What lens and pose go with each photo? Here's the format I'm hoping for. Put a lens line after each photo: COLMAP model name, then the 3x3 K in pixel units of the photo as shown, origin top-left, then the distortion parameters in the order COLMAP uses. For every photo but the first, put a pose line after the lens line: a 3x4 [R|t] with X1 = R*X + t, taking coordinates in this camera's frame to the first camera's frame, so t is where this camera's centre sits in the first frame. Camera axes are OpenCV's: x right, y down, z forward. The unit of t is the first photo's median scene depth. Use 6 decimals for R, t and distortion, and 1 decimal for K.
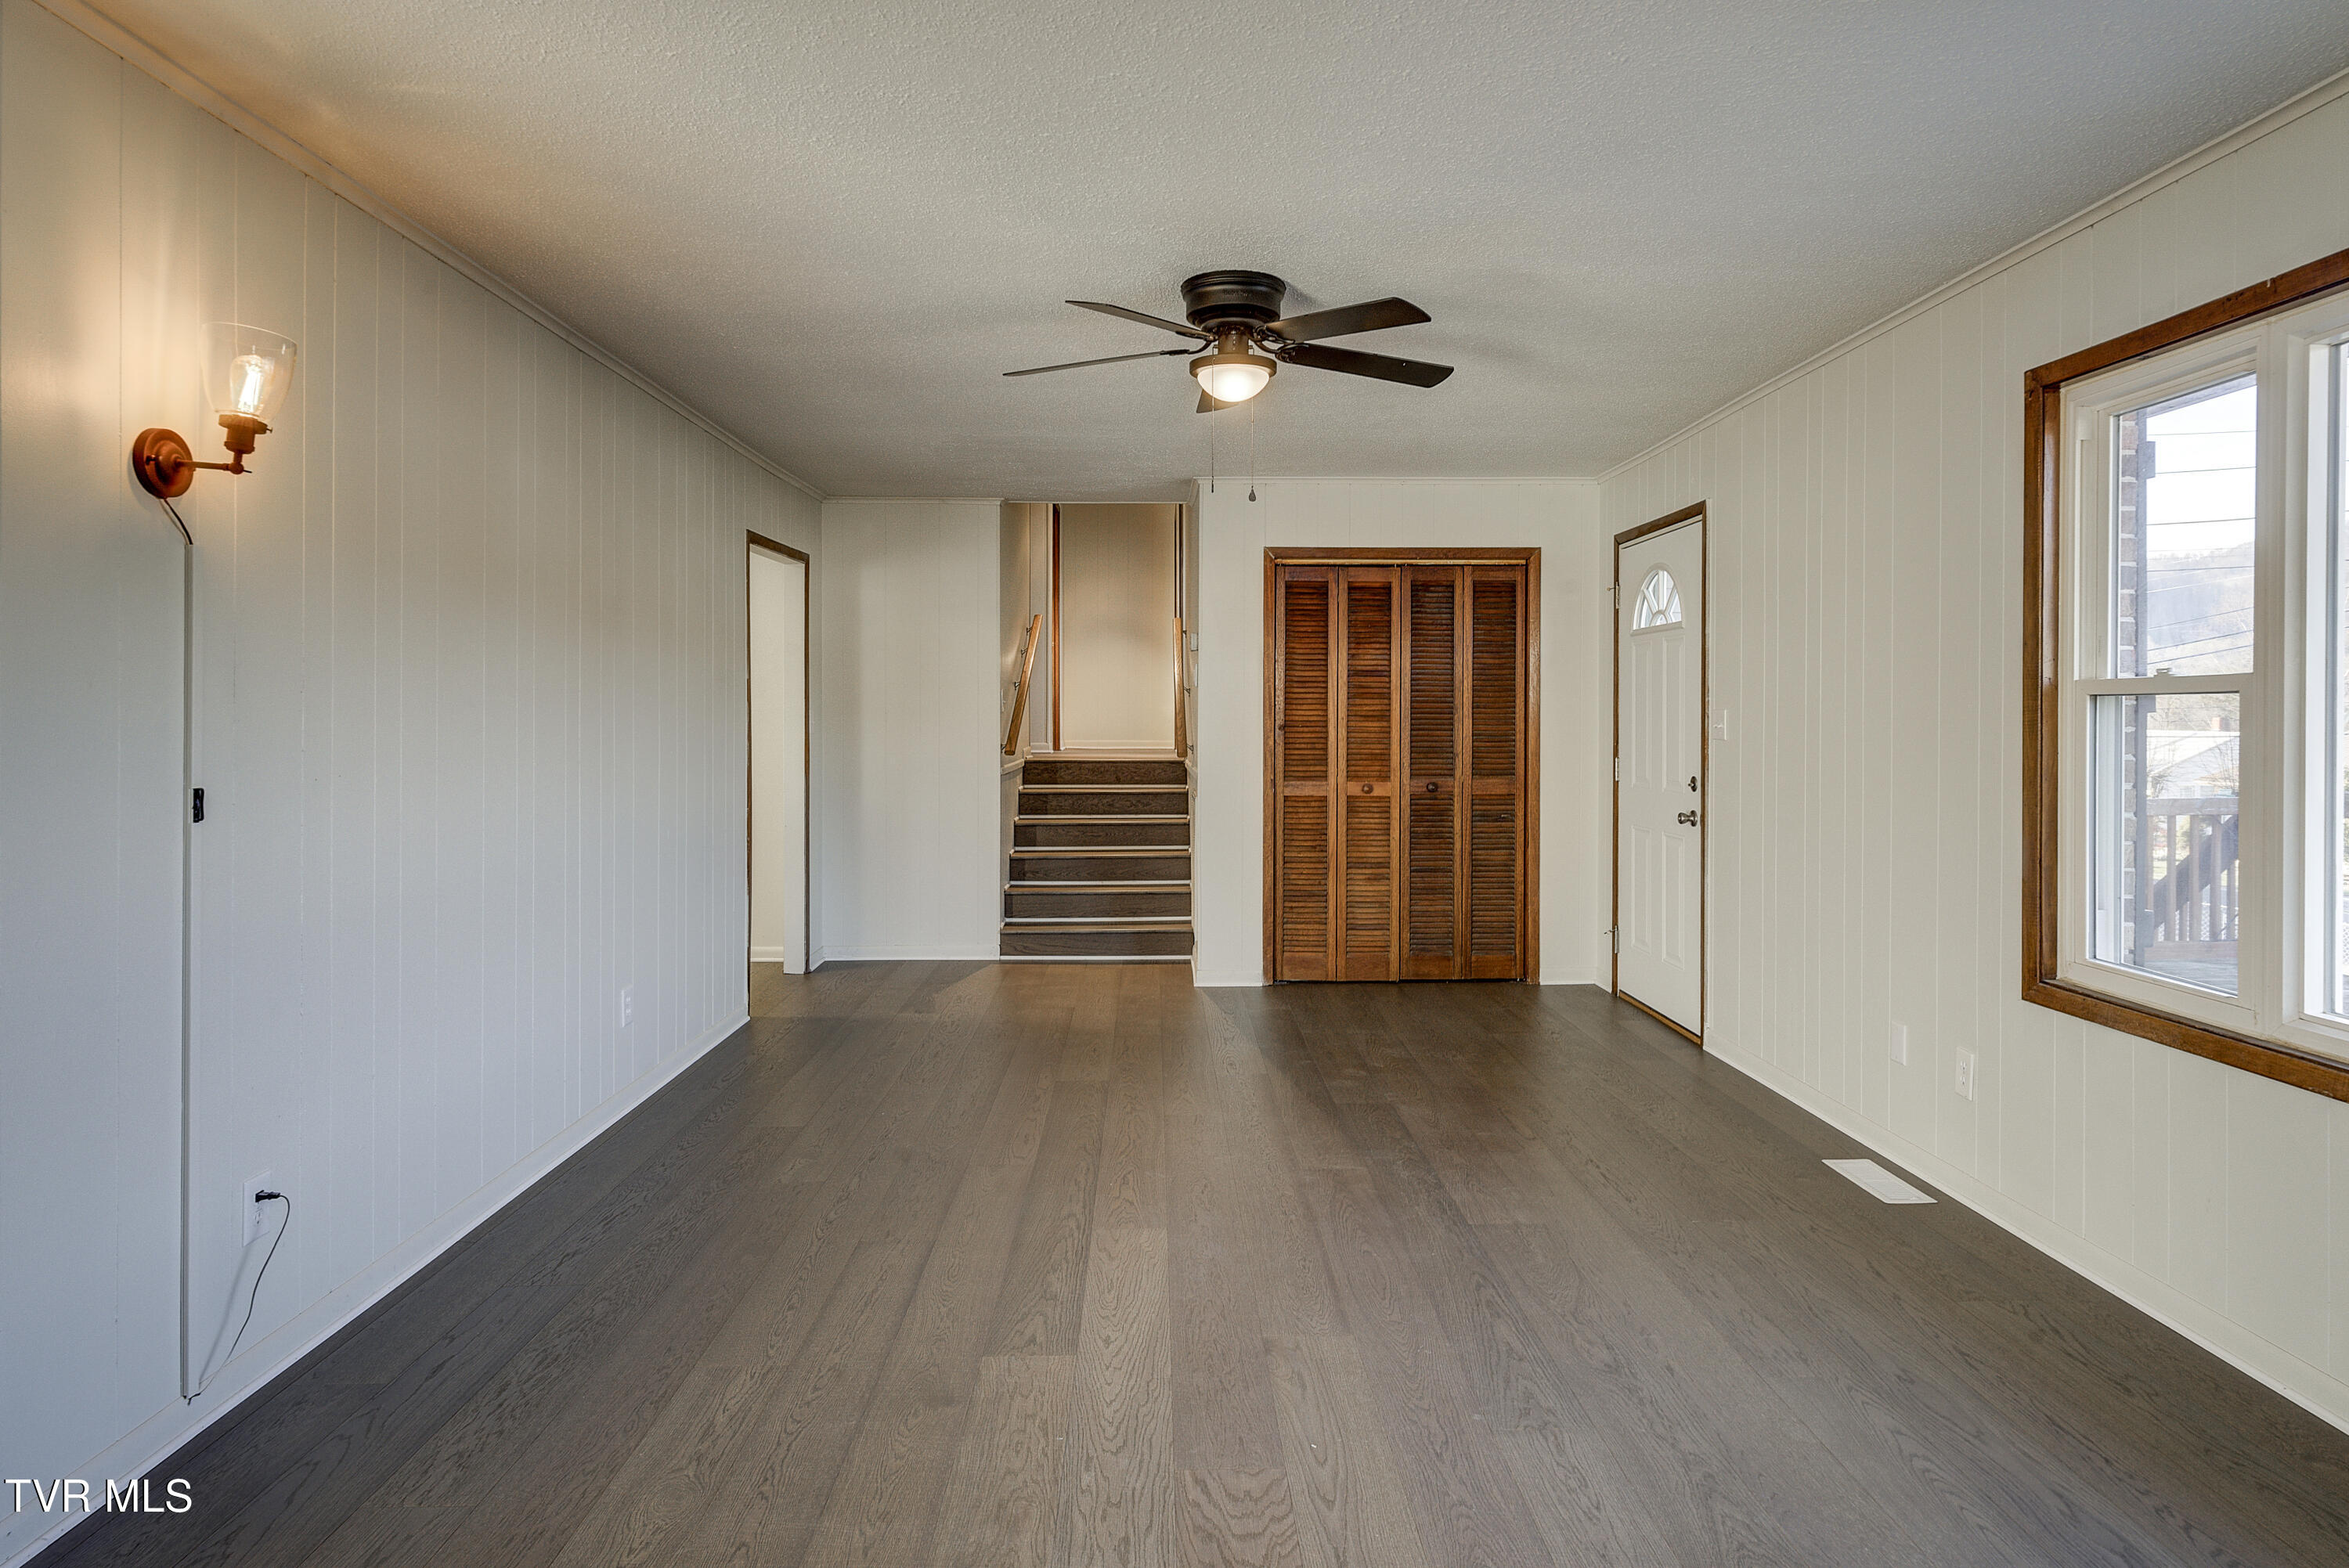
lens RADIAL K [[1325.5, 0, 1148.6], [0, 1325.5, 715.2], [0, 0, 1]] dist [-0.006362, 0.001670]
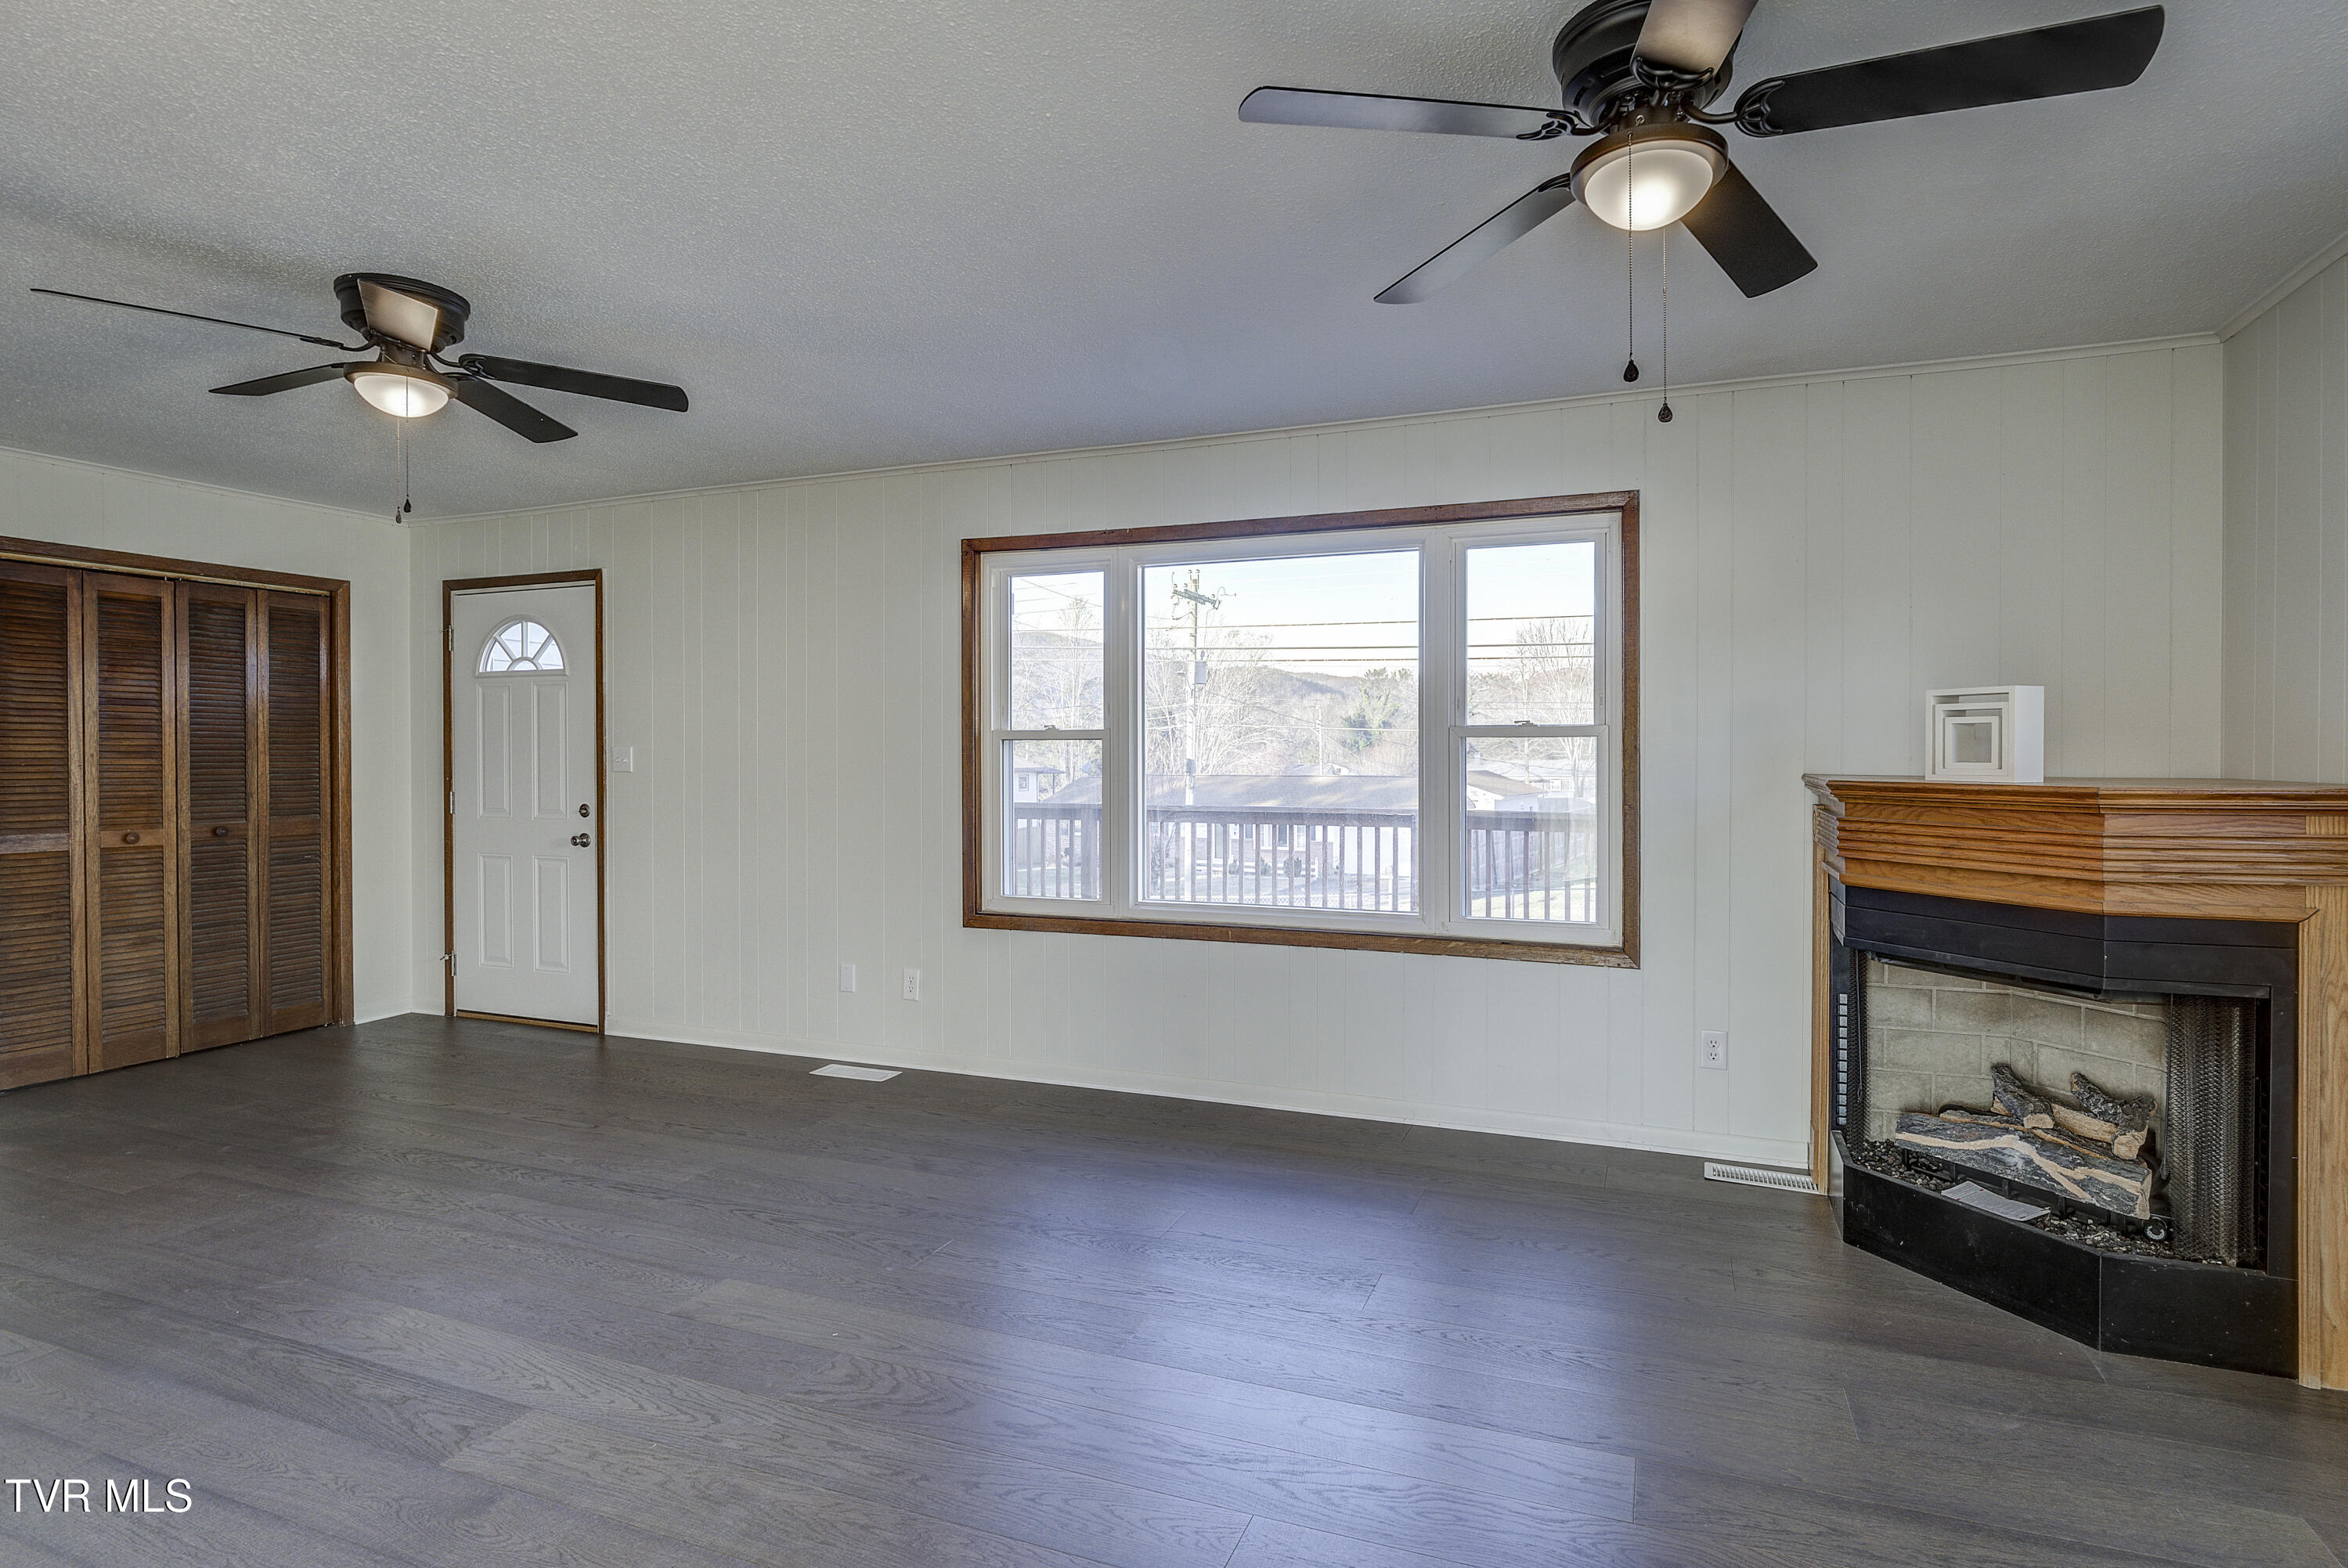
lens RADIAL K [[1191.6, 0, 1173.4], [0, 1191.6, 752.0], [0, 0, 1]] dist [-0.011363, 0.002288]
pose [[0.388446, -0.000724, 0.921471, -0.276025], [0.000169, 1.000000, 0.000714, 0.000069], [-0.921472, -0.000122, 0.388446, 0.094046]]
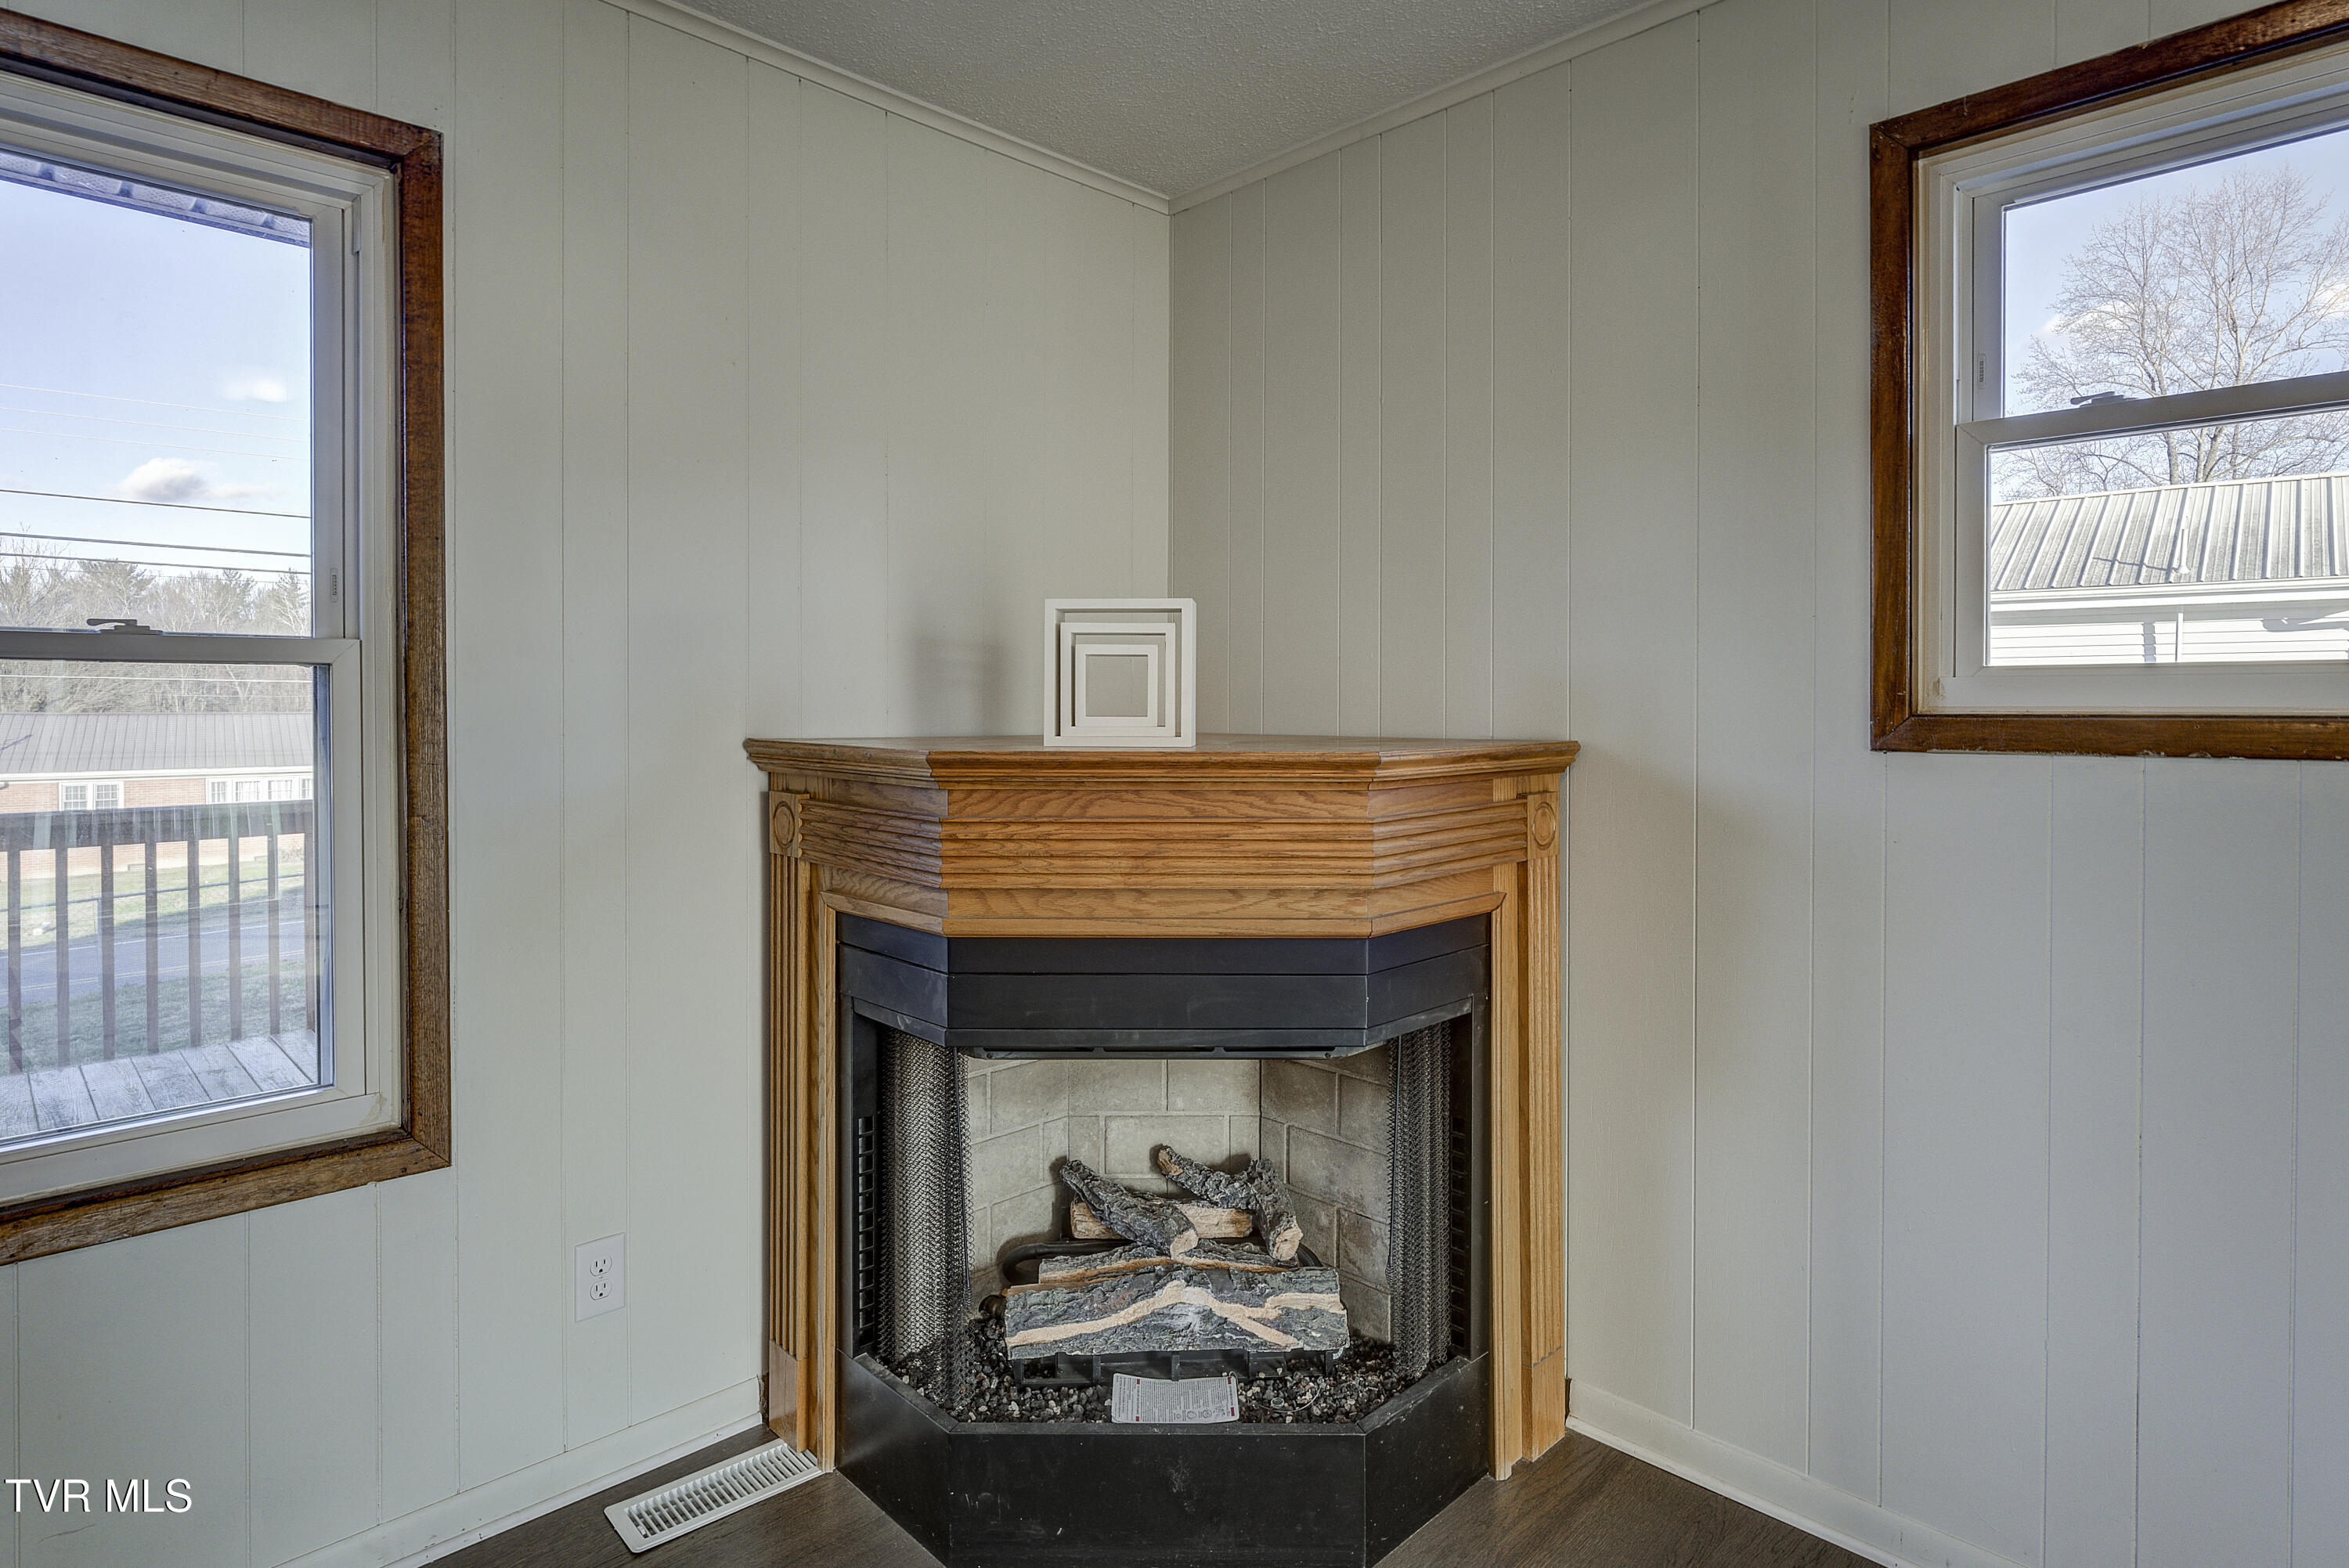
lens RADIAL K [[1267.6, 0, 1155.3], [0, 1267.6, 721.1], [0, 0, 1]] dist [-0.006085, 0.000965]
pose [[-0.701548, -0.012228, 0.712517, 0.007958], [-0.001366, 0.999874, 0.015815, 0.000637], [-0.712621, 0.010122, -0.701476, 0.188624]]
